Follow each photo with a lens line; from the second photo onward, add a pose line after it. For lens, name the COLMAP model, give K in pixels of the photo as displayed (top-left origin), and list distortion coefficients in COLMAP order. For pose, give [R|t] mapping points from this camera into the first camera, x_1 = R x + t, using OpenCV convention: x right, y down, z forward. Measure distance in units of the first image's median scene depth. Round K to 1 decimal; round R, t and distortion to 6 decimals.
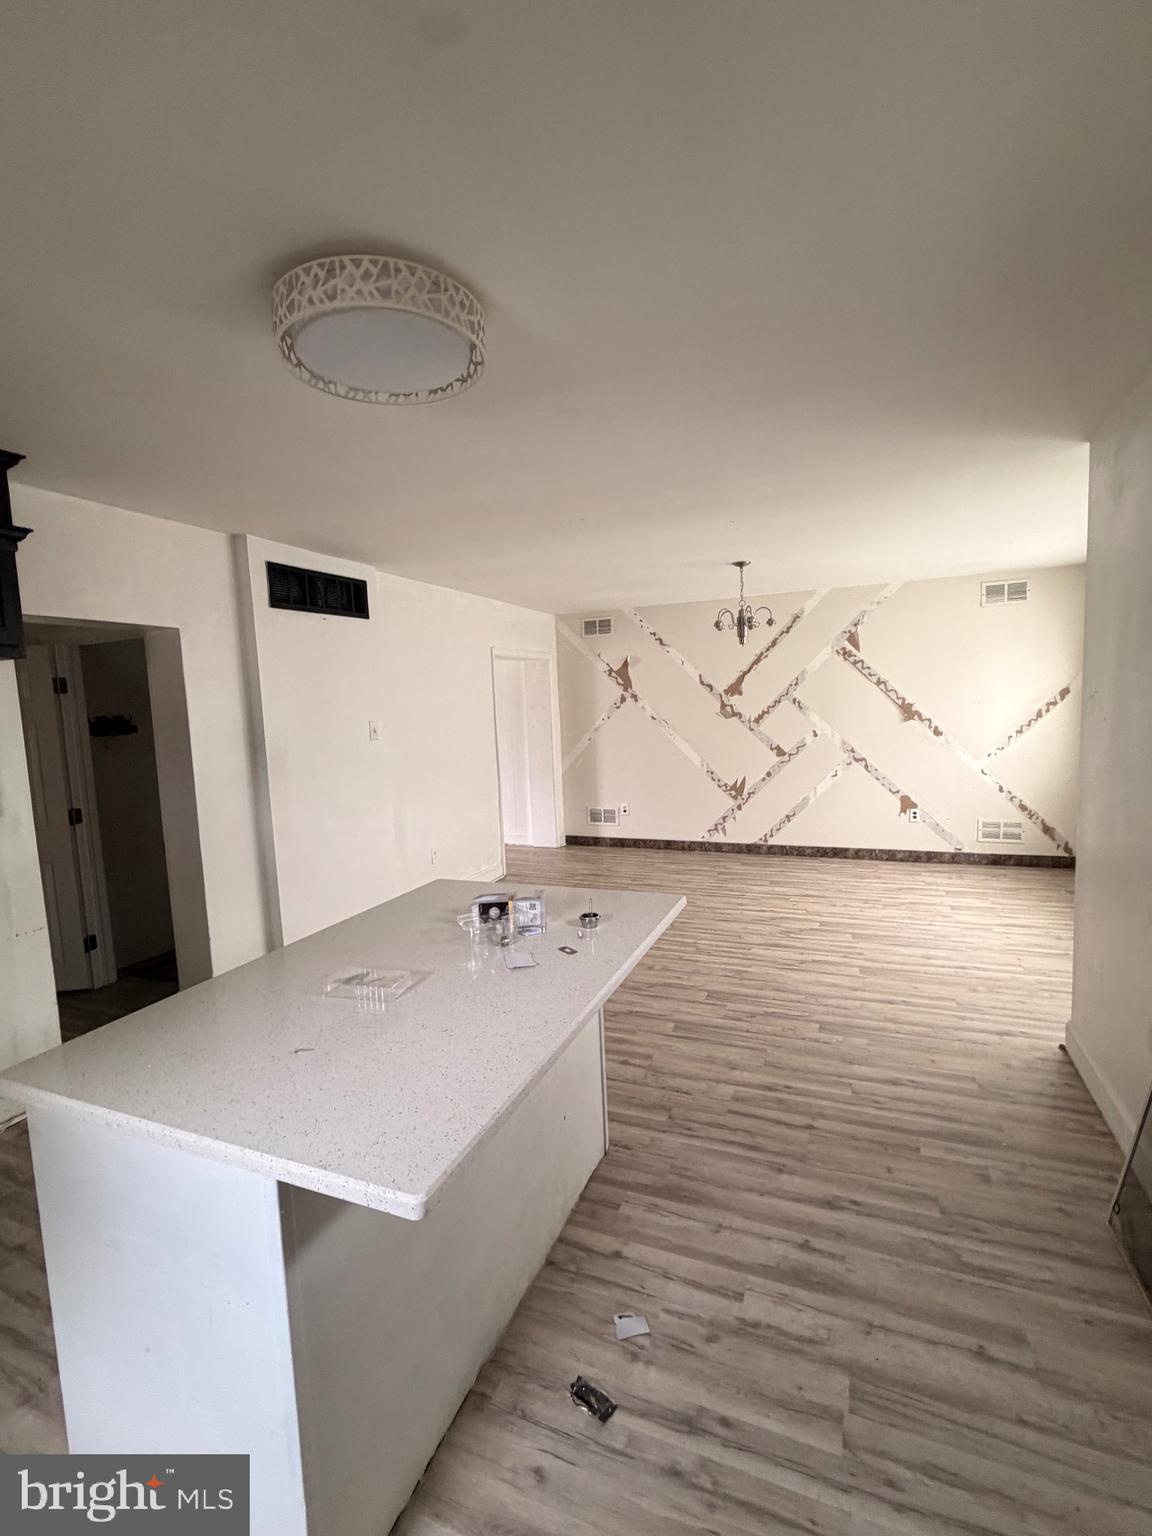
lens RADIAL K [[683.6, 0, 574.8], [0, 683.6, 772.7], [0, 0, 1]] dist [0.000052, 0.000401]
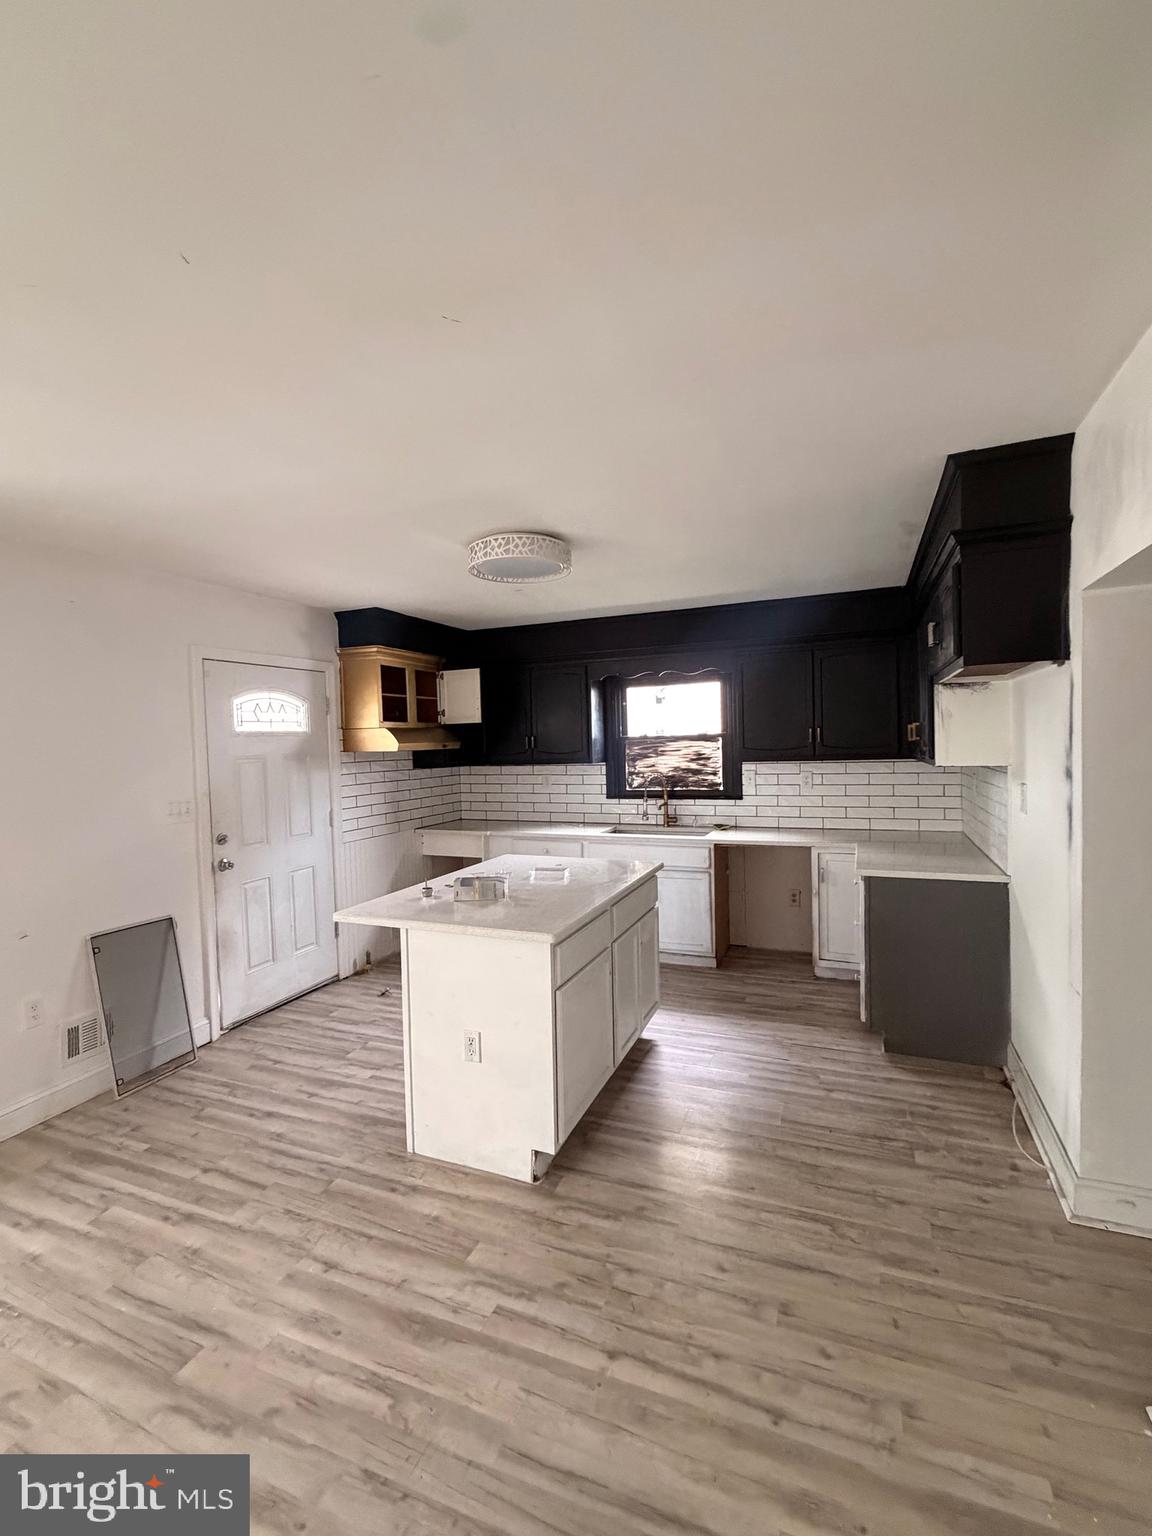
lens RADIAL K [[683.6, 0, 580.5], [0, 683.6, 773.6], [0, 0, 1]] dist [0.000052, 0.000401]
pose [[-0.997673, 0.066042, -0.016928, -0.174029], [0.062903, 0.987425, 0.145037, -0.137572], [0.026294, 0.143635, -0.989281, 1.384266]]
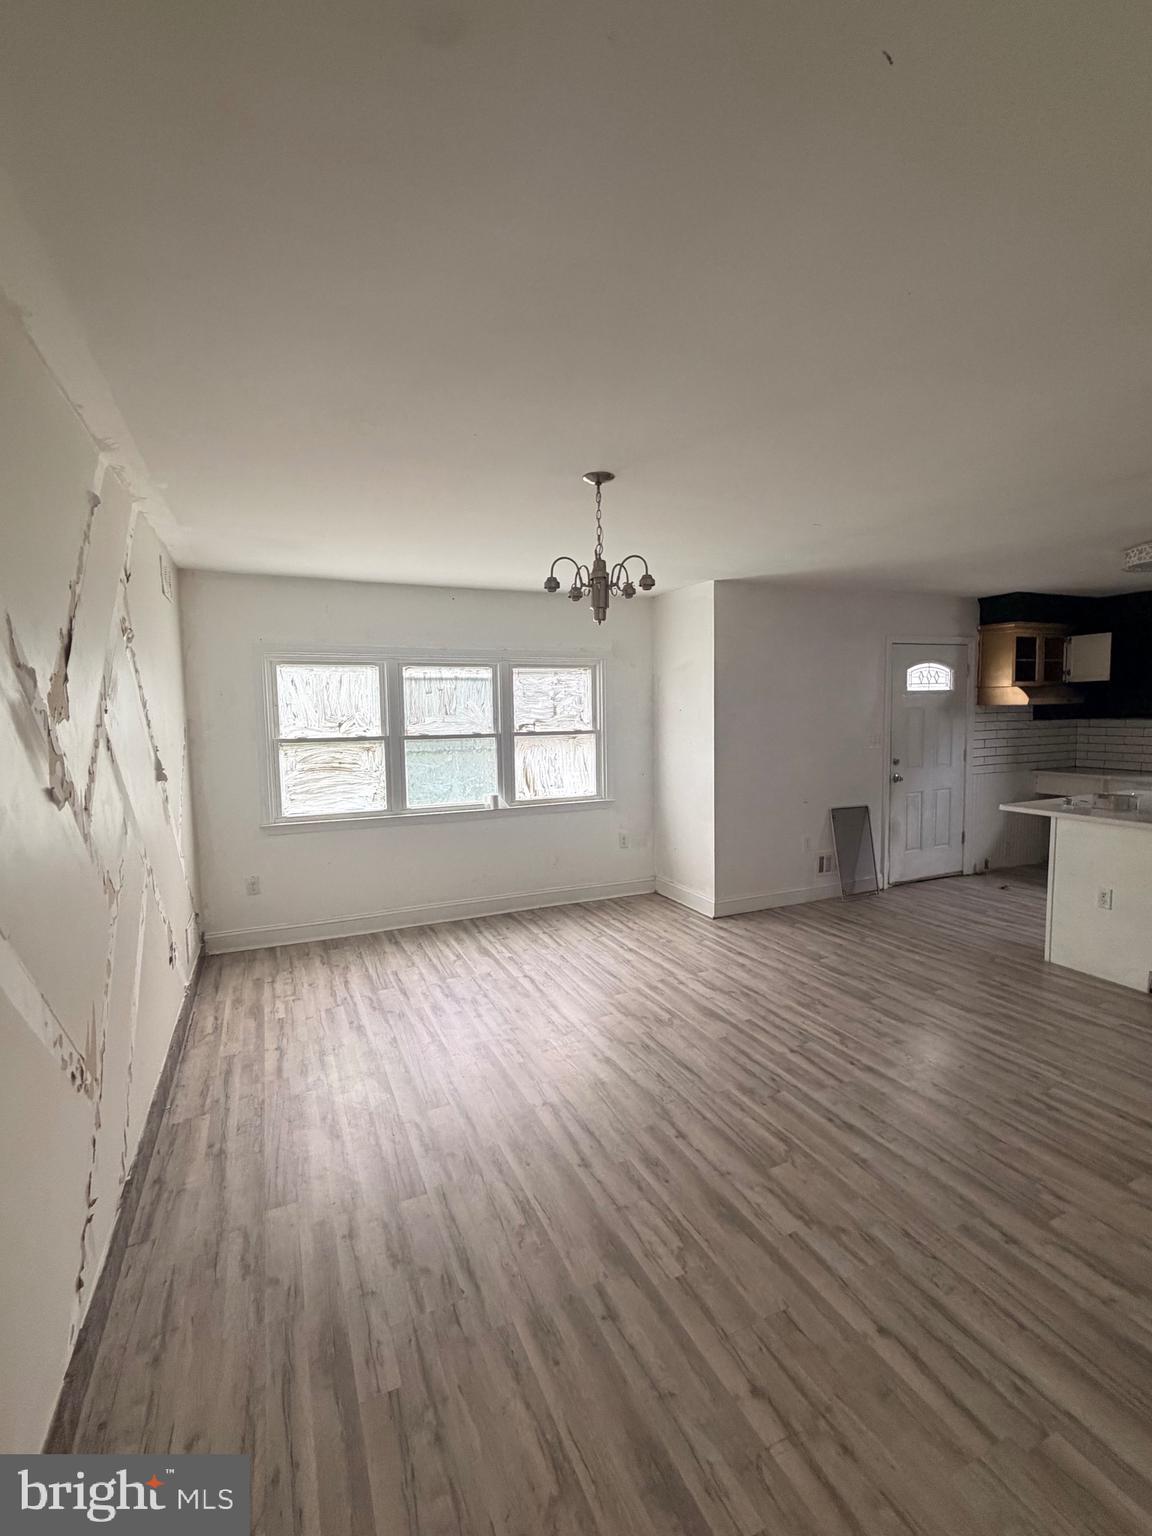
lens RADIAL K [[683.6, 0, 572.6], [0, 683.6, 770.0], [0, 0, 1]] dist [0.000052, 0.000401]
pose [[-0.729964, 0.000348, 0.683485, -0.179124], [0.118827, 0.984836, 0.126406, -0.196661], [-0.673077, 0.173488, -0.718936, 2.036847]]
